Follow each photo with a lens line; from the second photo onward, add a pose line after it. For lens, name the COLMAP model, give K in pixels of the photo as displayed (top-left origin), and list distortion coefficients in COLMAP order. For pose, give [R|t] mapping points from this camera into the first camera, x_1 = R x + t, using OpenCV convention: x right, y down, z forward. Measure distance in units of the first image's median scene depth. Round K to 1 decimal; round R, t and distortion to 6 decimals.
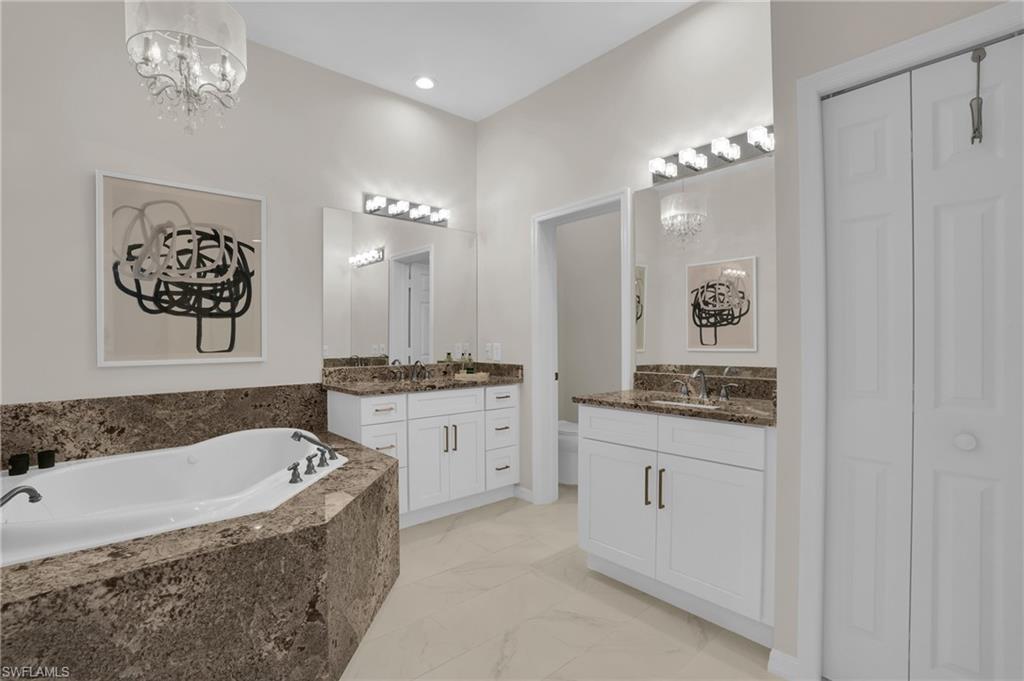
lens RADIAL K [[477.5, 0, 512.0], [0, 477.5, 340.5], [0, 0, 1]] dist [-0.067374, 0.023999]
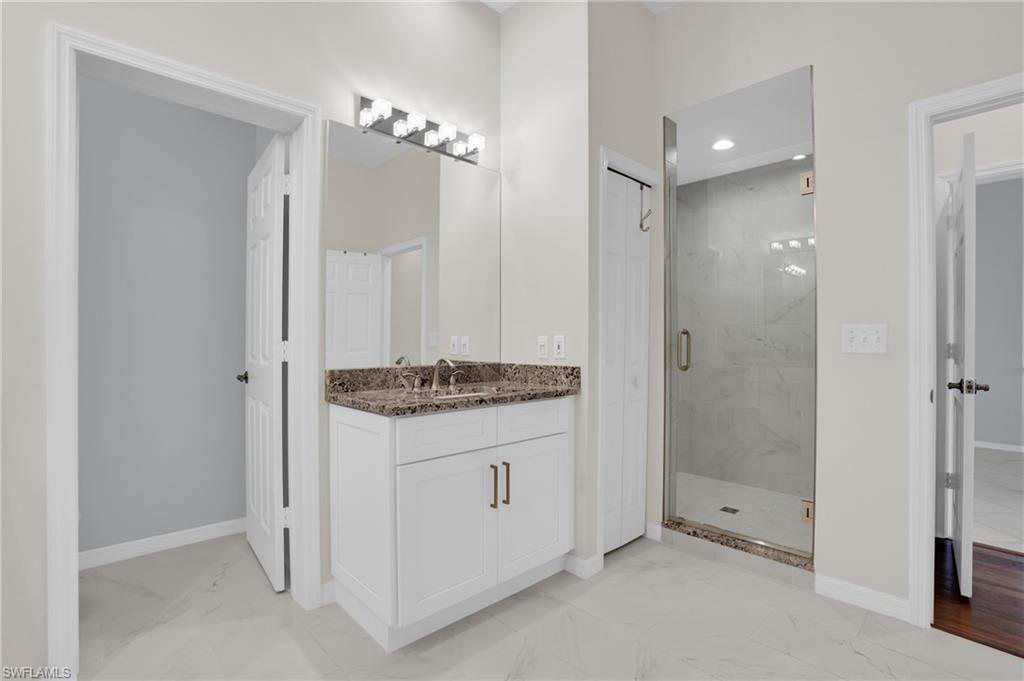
lens RADIAL K [[477.5, 0, 512.0], [0, 477.5, 340.5], [0, 0, 1]] dist [-0.067374, 0.023999]
pose [[-0.037139, 0.002831, 0.999306, -0.565819], [-0.002683, 0.999992, -0.002933, 0.028877], [-0.999307, -0.002790, -0.037131, 0.914735]]
